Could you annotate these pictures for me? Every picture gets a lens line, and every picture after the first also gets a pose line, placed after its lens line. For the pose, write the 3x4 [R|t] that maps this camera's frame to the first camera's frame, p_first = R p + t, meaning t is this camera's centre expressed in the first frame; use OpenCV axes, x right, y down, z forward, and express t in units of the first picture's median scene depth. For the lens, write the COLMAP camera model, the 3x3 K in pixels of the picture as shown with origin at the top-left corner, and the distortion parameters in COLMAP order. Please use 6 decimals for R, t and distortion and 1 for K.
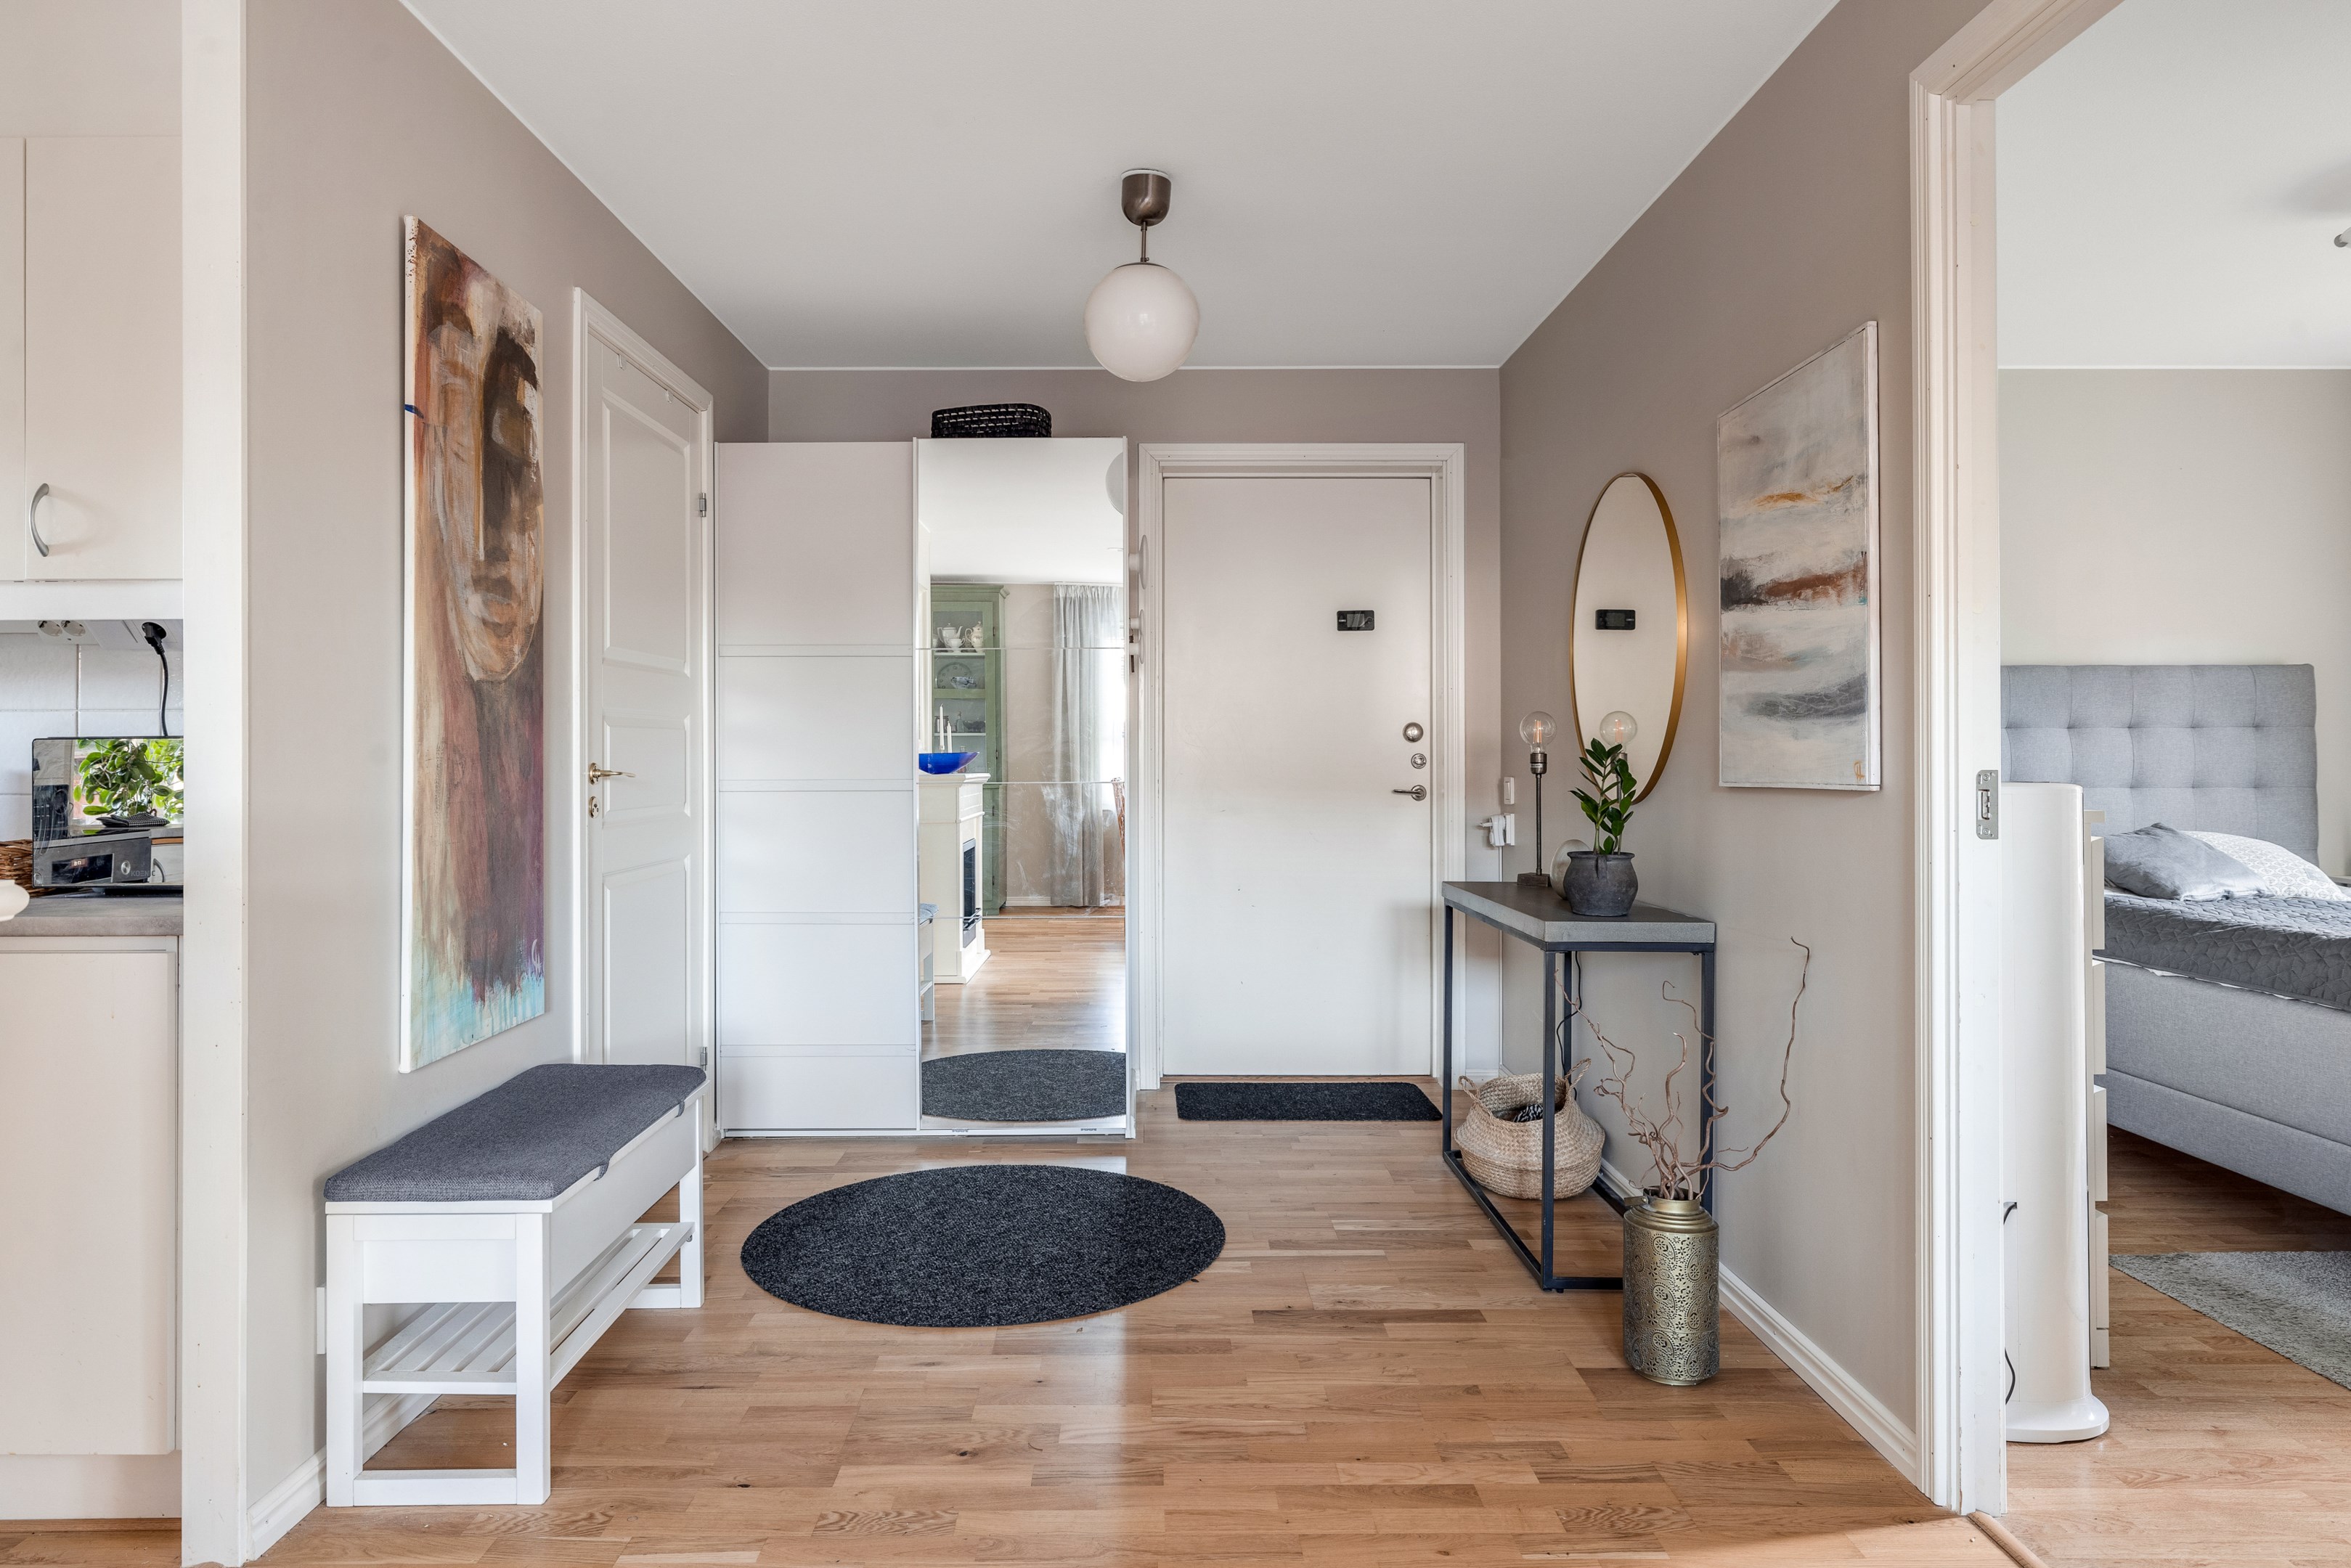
lens RADIAL K [[1341.9, 0, 1152.8], [0, 1341.9, 745.2], [0, 0, 1]] dist [-0.001865, 0.000446]
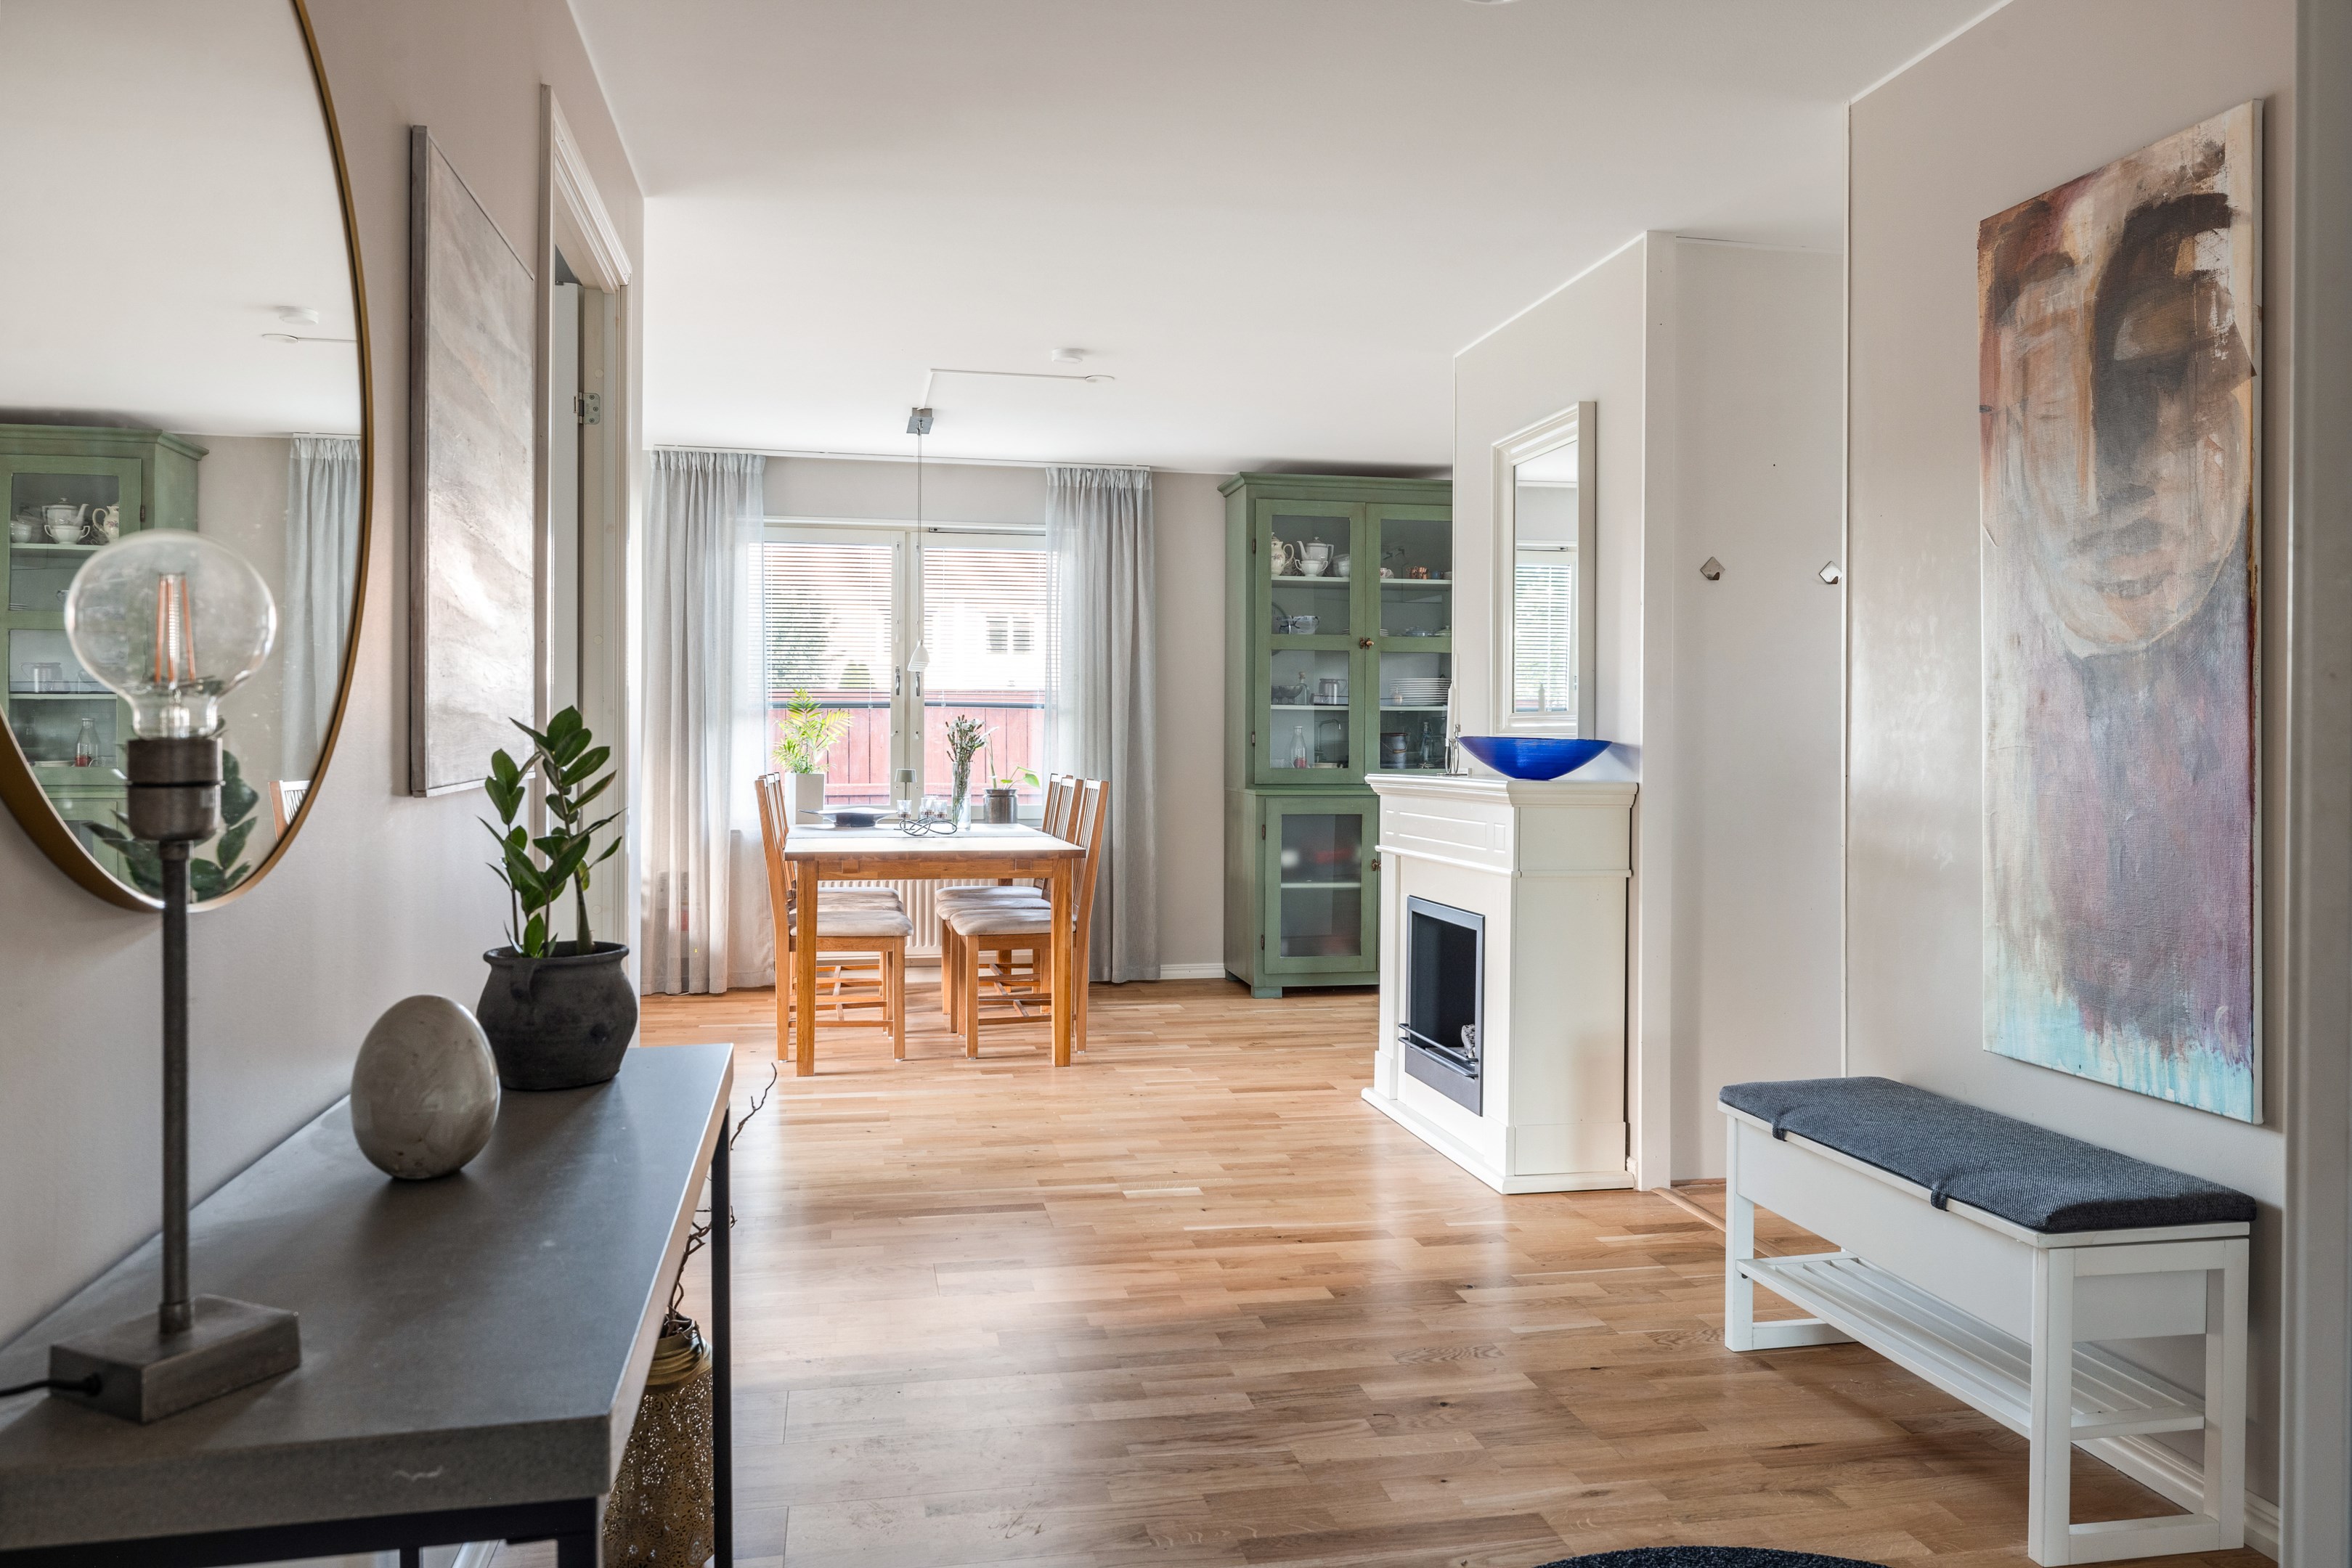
lens RADIAL K [[1655.4, 0, 1172.7], [0, 1655.4, 774.0], [0, 0, 1]] dist [-0.000453, -0.000252]
pose [[-0.979050, -0.000026, -0.203618, 0.291132], [-0.002516, 0.999925, 0.011971, 0.015737], [0.203602, 0.012233, -0.978977, 1.947829]]
